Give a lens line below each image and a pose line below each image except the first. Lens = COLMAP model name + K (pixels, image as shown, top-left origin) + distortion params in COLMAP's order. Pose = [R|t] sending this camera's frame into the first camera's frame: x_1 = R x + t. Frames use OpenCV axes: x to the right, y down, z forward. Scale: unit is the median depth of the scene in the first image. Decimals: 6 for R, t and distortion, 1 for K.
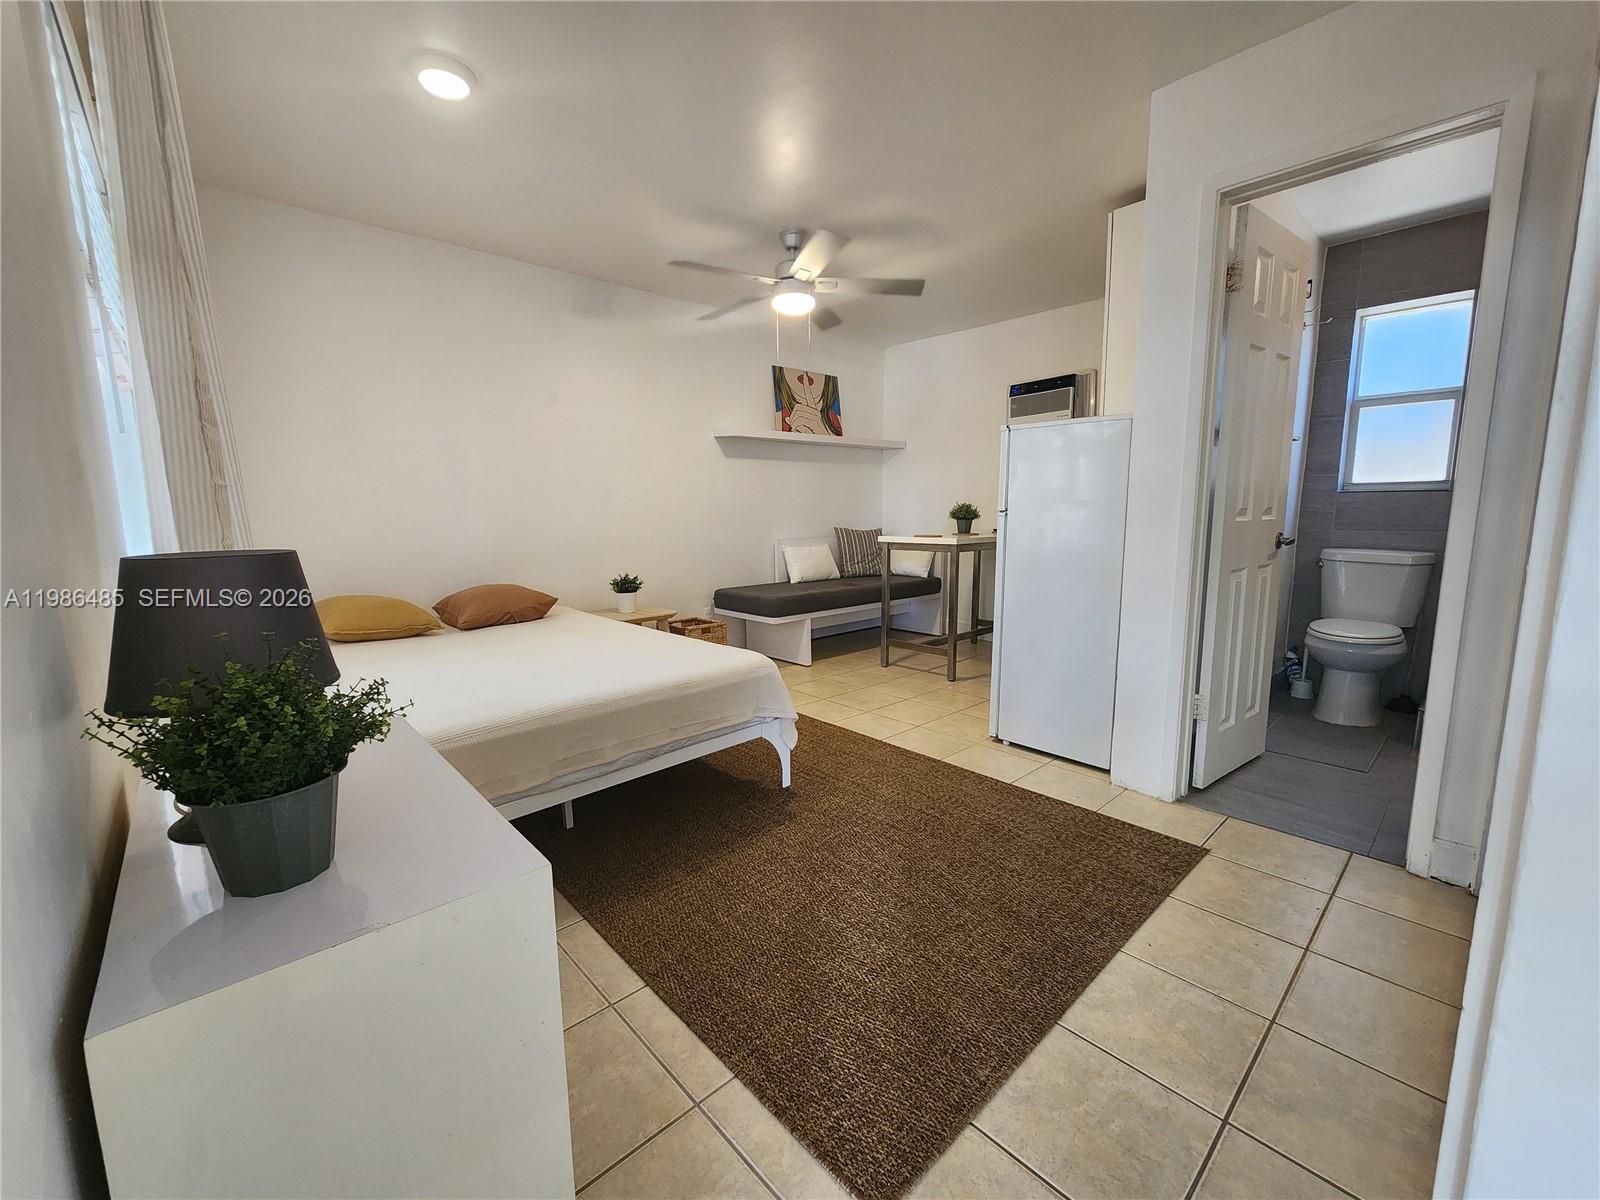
lens RADIAL K [[660.4, 0, 793.6], [0, 660.4, 600.9], [0, 0, 1]] dist [-0.003791, 0.001065]
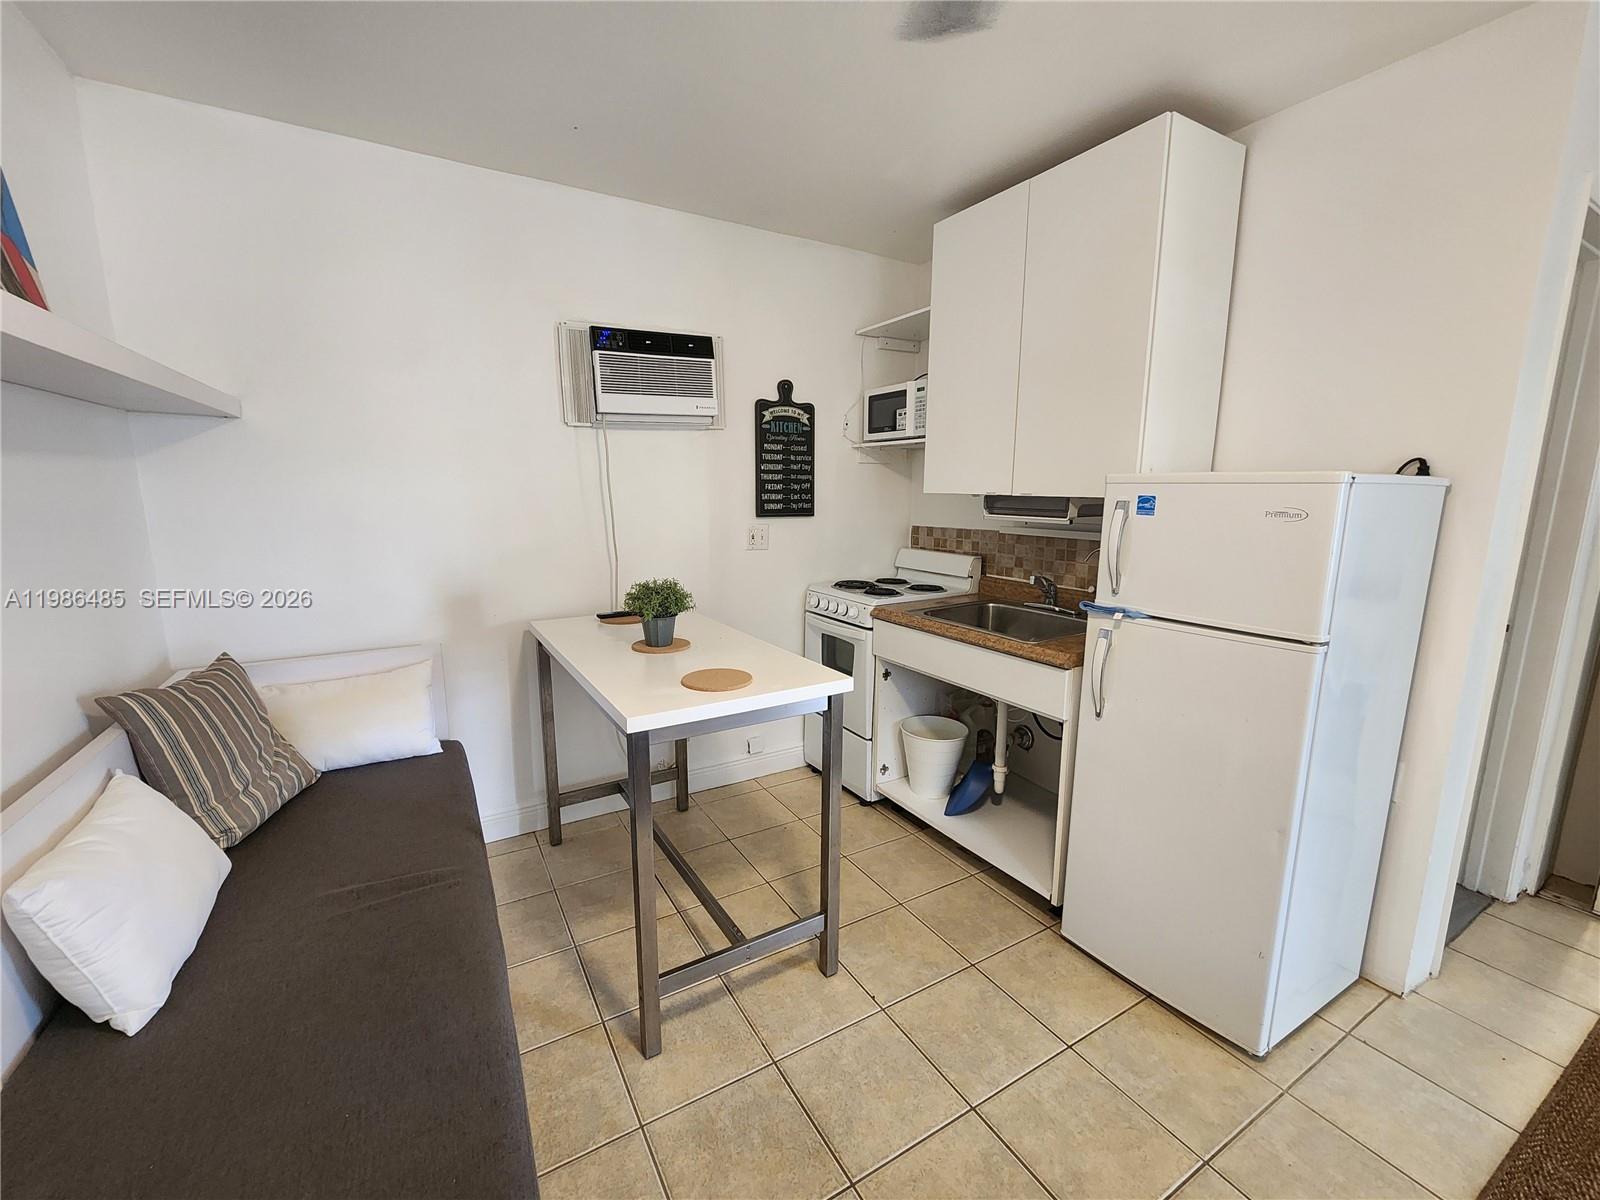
lens RADIAL K [[660.4, 0, 795.3], [0, 660.4, 604.1], [0, 0, 1]] dist [-0.003791, 0.001065]
pose [[0.214696, -0.160915, 0.963334, -0.209342], [0.128939, 0.982371, 0.135358, -0.244550], [-0.968132, 0.095150, 0.231659, 1.094670]]
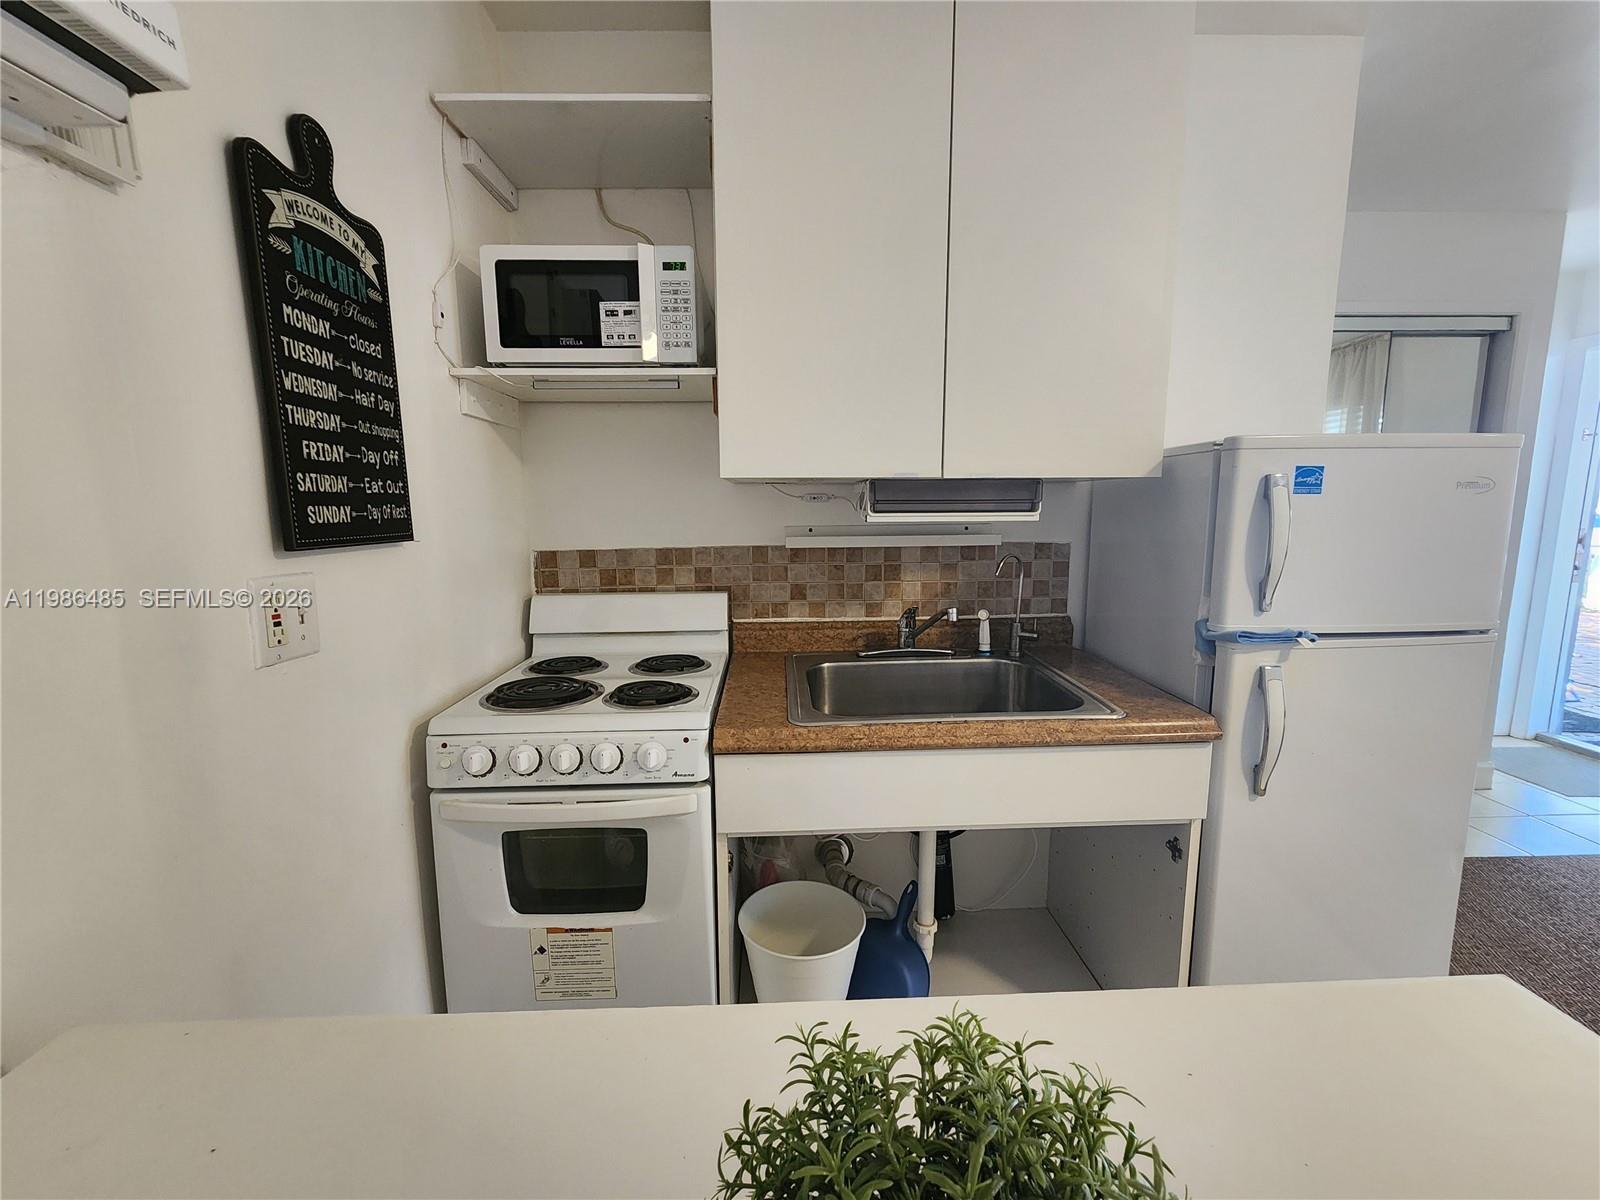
lens RADIAL K [[660.4, 0, 795.5], [0, 660.4, 599.5], [0, 0, 1]] dist [-0.003791, 0.001065]
pose [[-0.748986, -0.076606, 0.658143, 0.323796], [0.107874, 0.965943, 0.235198, -0.266843], [-0.653746, 0.247156, -0.715214, 1.395961]]
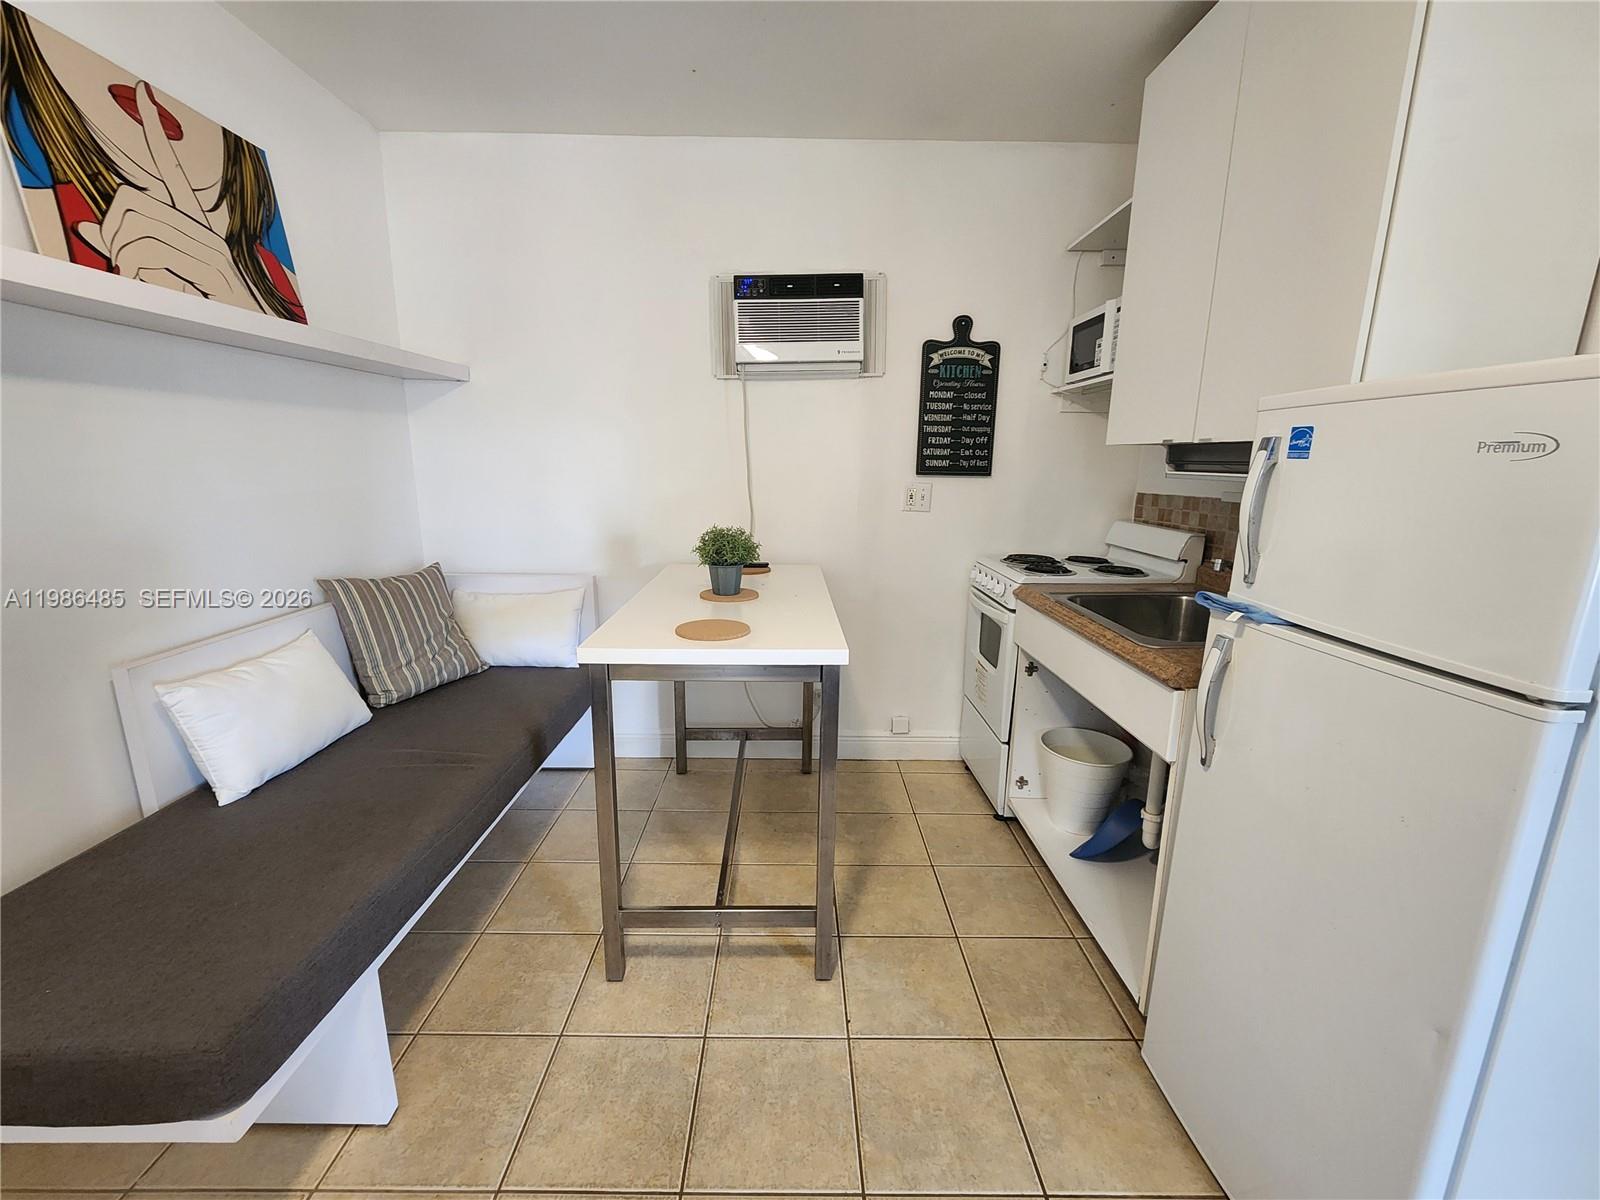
lens RADIAL K [[660.4, 0, 793.4], [0, 660.4, 604.5], [0, 0, 1]] dist [-0.003791, 0.001065]
pose [[0.676135, -0.140798, 0.723200, -0.047981], [0.083196, 0.989883, 0.114936, -0.195172], [-0.732066, -0.017545, 0.681008, 0.903599]]
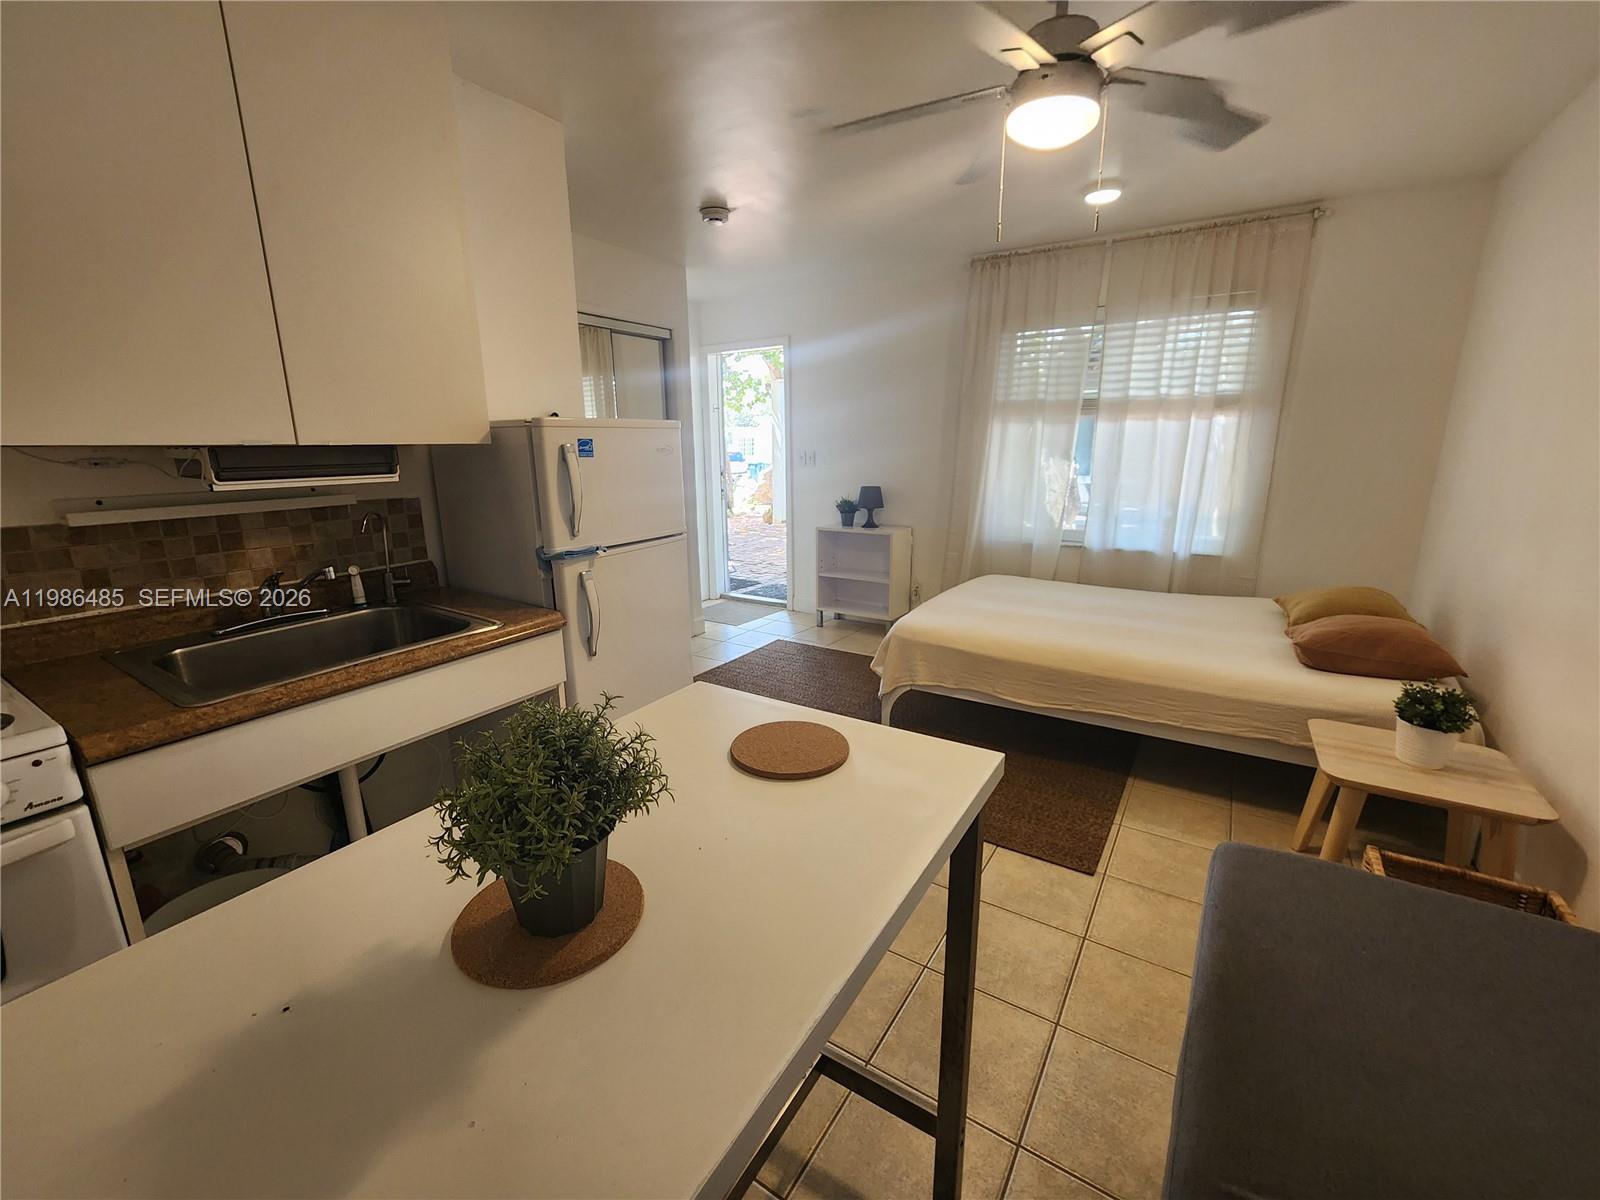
lens RADIAL K [[660.4, 0, 794.7], [0, 660.4, 601.5], [0, 0, 1]] dist [-0.003791, 0.001065]
pose [[-0.969948, 0.077047, -0.230791, 0.323211], [-0.013249, 0.930407, 0.366288, -0.300467], [0.242951, 0.358338, -0.901426, 1.528177]]
